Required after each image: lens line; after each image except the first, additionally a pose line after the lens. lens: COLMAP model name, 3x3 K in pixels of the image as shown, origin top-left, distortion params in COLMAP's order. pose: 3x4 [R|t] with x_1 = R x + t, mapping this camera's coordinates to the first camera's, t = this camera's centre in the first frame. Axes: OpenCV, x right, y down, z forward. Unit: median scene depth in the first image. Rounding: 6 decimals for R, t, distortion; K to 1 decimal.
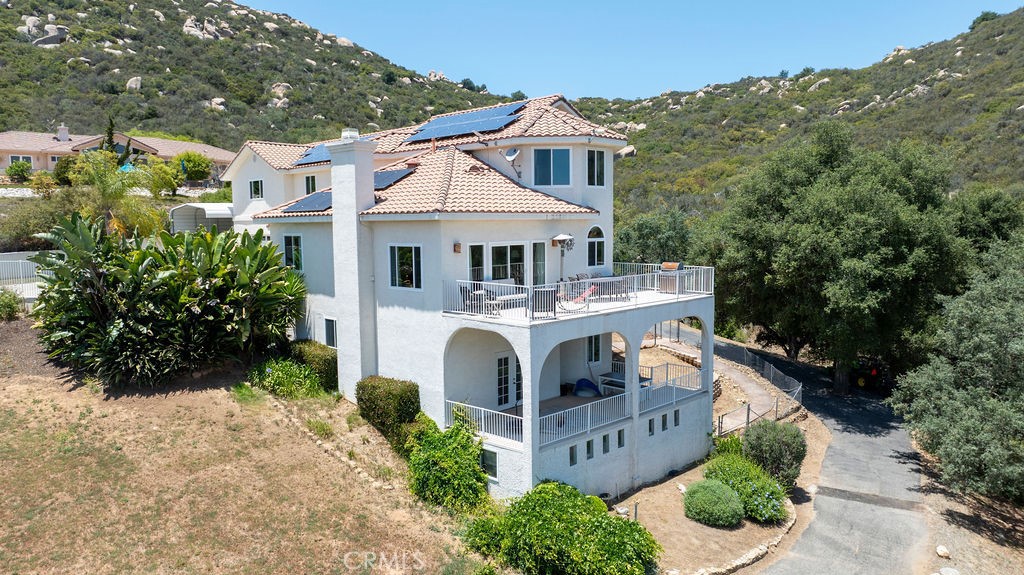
lens RADIAL K [[721.6, 0, 513.8], [0, 721.6, 284.0], [0, 0, 1]] dist [-0.041750, 0.048376]
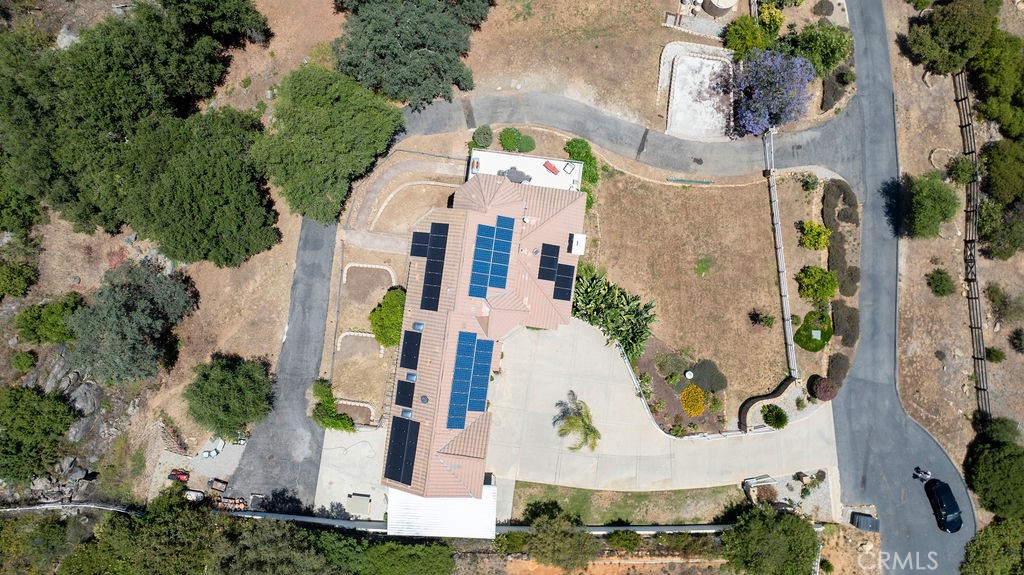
lens RADIAL K [[721.6, 0, 511.1], [0, 721.6, 281.0], [0, 0, 1]] dist [-0.041750, 0.048376]
pose [[-0.589470, -0.806762, 0.040752, -0.246293], [0.082062, -0.009619, 0.996581, -2.279321], [-0.803611, 0.590799, 0.071875, 0.914198]]
